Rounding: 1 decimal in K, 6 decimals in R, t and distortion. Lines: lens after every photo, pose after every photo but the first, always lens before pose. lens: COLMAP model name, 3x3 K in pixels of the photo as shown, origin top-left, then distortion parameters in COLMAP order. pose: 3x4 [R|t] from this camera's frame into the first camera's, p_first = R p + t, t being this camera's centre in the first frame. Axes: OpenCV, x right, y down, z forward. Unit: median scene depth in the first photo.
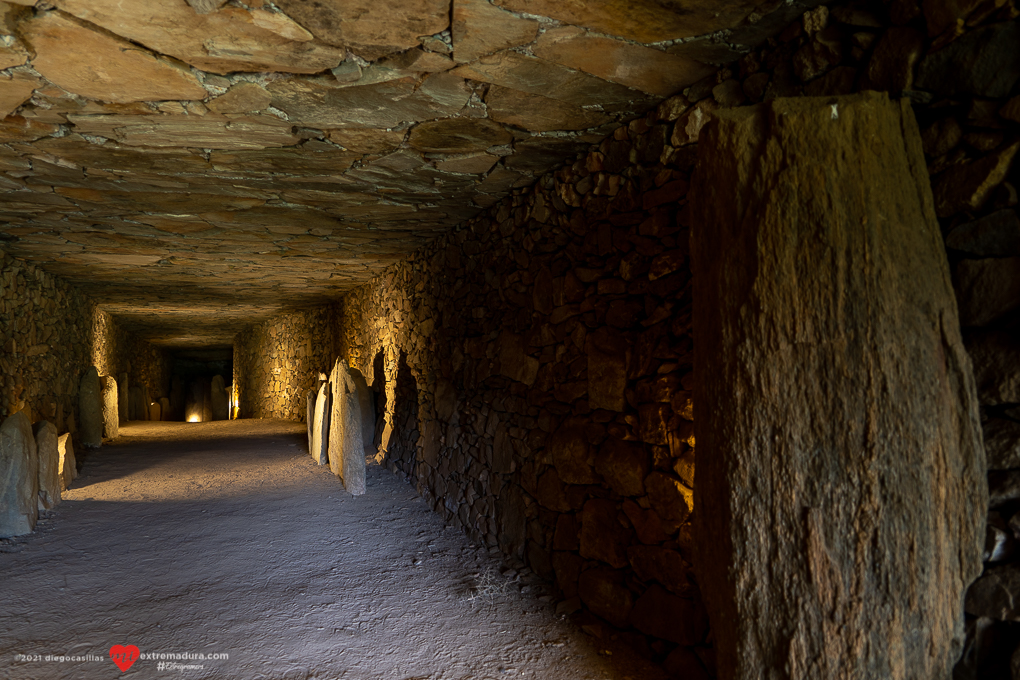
lens RADIAL K [[713.5, 0, 510.0], [0, 713.5, 340.0], [0, 0, 1]] dist [-0.027290, 0.010834]
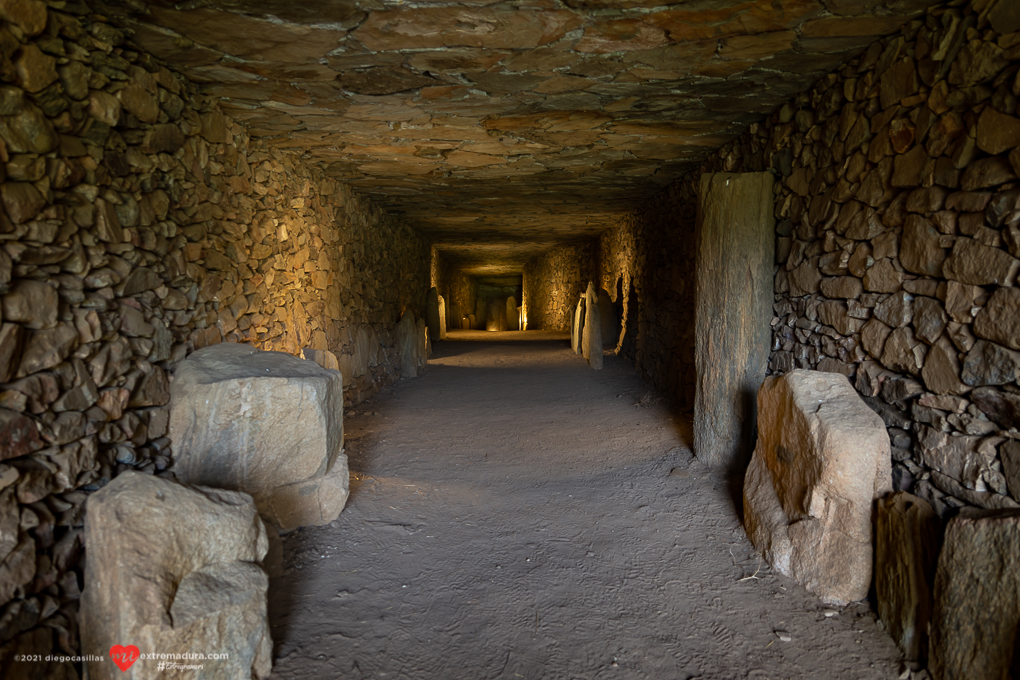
lens RADIAL K [[686.0, 0, 505.7], [0, 686.0, 340.2], [0, 0, 1]] dist [-0.023623, 0.002683]
pose [[0.922283, 0.034018, -0.385016, 0.239167], [0.006626, 0.994582, 0.103748, -0.001518], [0.386459, -0.098237, 0.917060, -0.599513]]
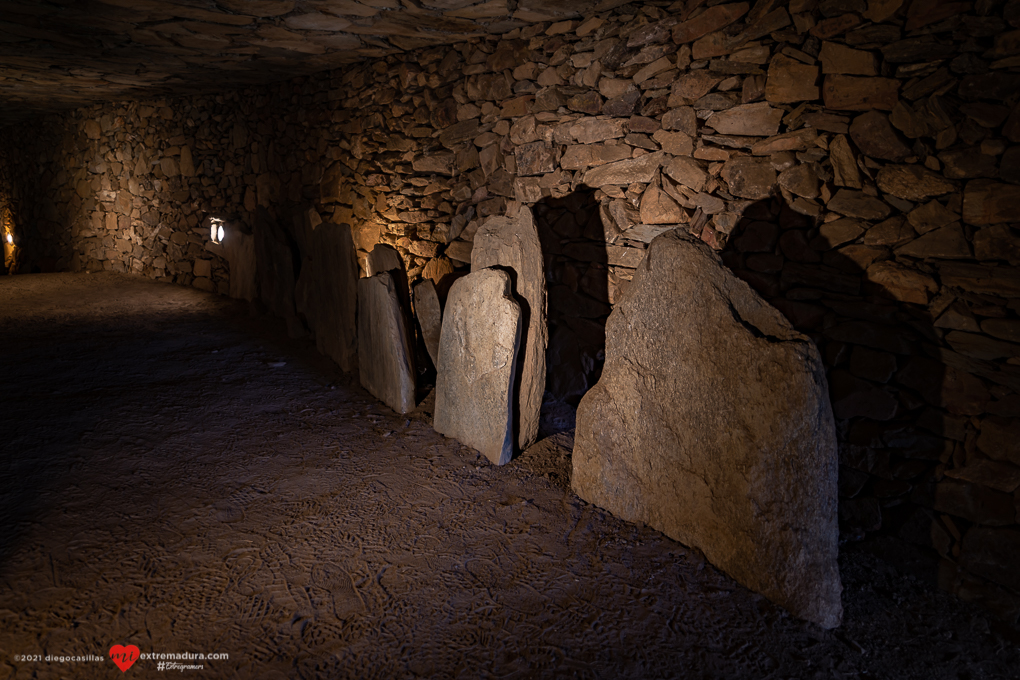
lens RADIAL K [[713.5, 0, 510.0], [0, 713.5, 340.0], [0, 0, 1]] dist [-0.027290, 0.010834]
pose [[0.948549, -0.018456, 0.316091, -0.697205], [-0.059153, 0.970395, 0.234170, 0.002966], [-0.311055, -0.240819, 0.919375, 1.073923]]
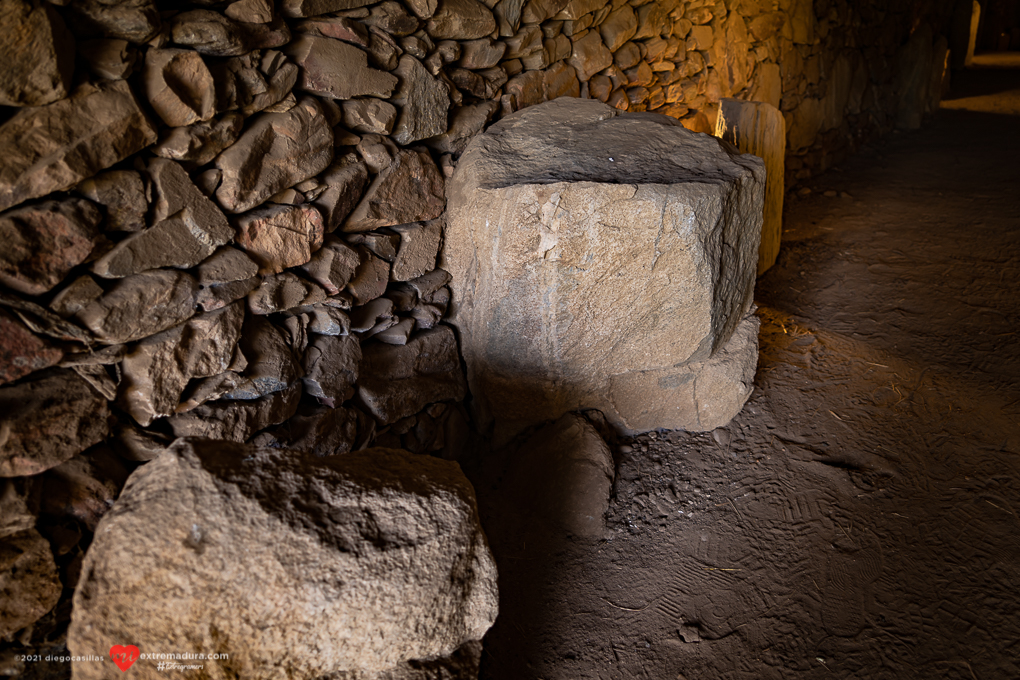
lens RADIAL K [[686.0, 0, 505.7], [0, 686.0, 340.2], [0, 0, 1]] dist [-0.023623, 0.002683]
pose [[0.504726, 0.341550, -0.792840, 0.036953], [0.084287, 0.894520, 0.439010, 0.021990], [0.859155, -0.288405, 0.422699, -0.284769]]
